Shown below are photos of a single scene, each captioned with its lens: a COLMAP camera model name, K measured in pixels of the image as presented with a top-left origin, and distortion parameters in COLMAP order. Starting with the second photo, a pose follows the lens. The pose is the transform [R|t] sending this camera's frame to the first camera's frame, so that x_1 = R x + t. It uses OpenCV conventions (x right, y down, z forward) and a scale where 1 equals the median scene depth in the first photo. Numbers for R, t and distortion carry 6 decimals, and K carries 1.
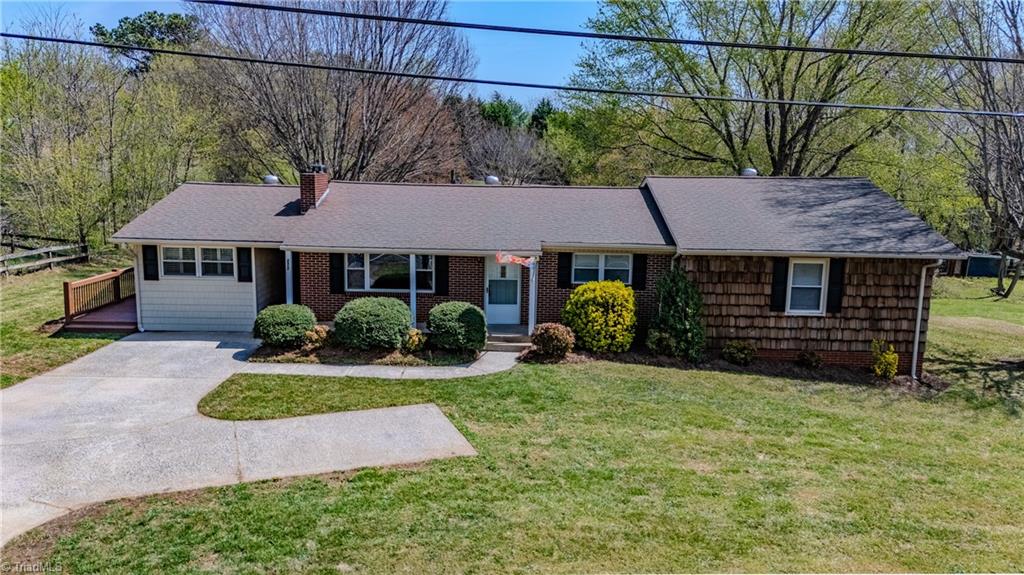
lens RADIAL K [[748.3, 0, 512.0], [0, 748.3, 287.5], [0, 0, 1]] dist [0.112660, -0.117765]
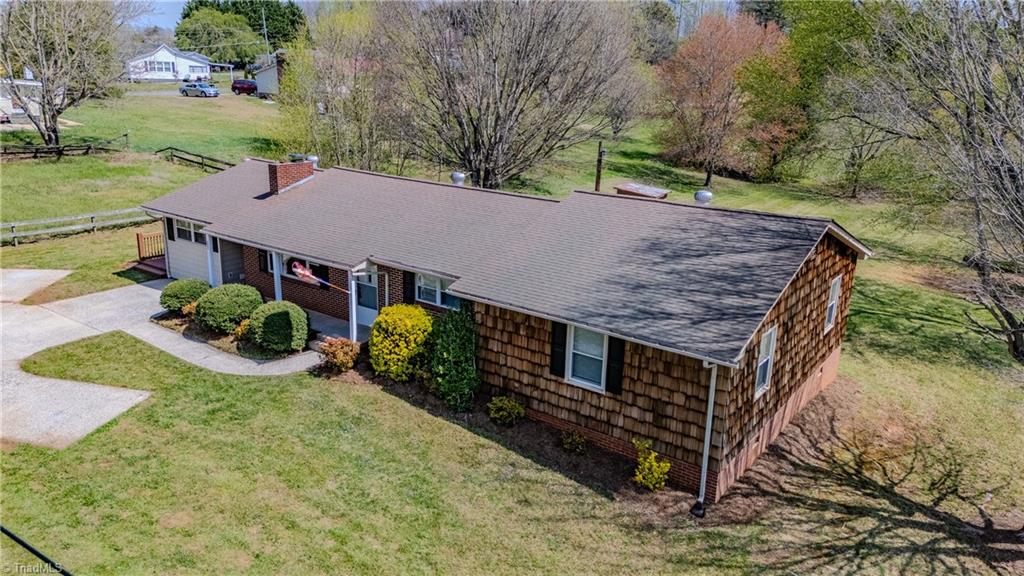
lens RADIAL K [[748.3, 0, 512.0], [0, 748.3, 288.0], [0, 0, 1]] dist [0.112660, -0.117765]
pose [[0.814499, 0.168815, -0.555061, 0.772088], [-0.107278, 0.984055, 0.141869, -0.184568], [0.570160, -0.056006, 0.819622, 0.277403]]
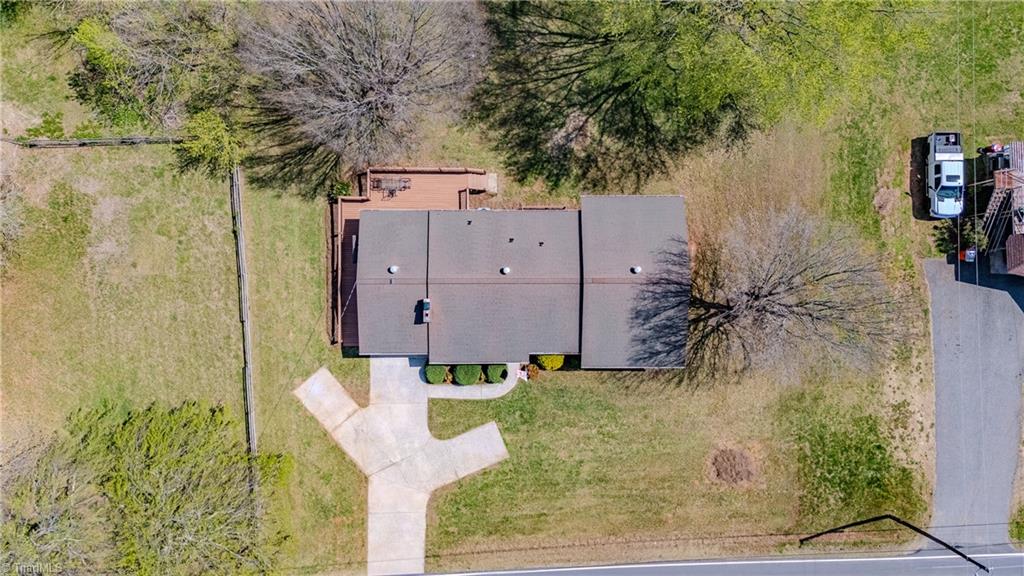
lens RADIAL K [[748.3, 0, 512.0], [0, 748.3, 288.0], [0, 0, 1]] dist [0.112660, -0.117765]
pose [[0.999917, -0.003526, 0.012401, -0.051130], [-0.011484, 0.193673, 0.980999, -2.587983], [-0.005861, -0.981060, 0.193616, 0.731490]]
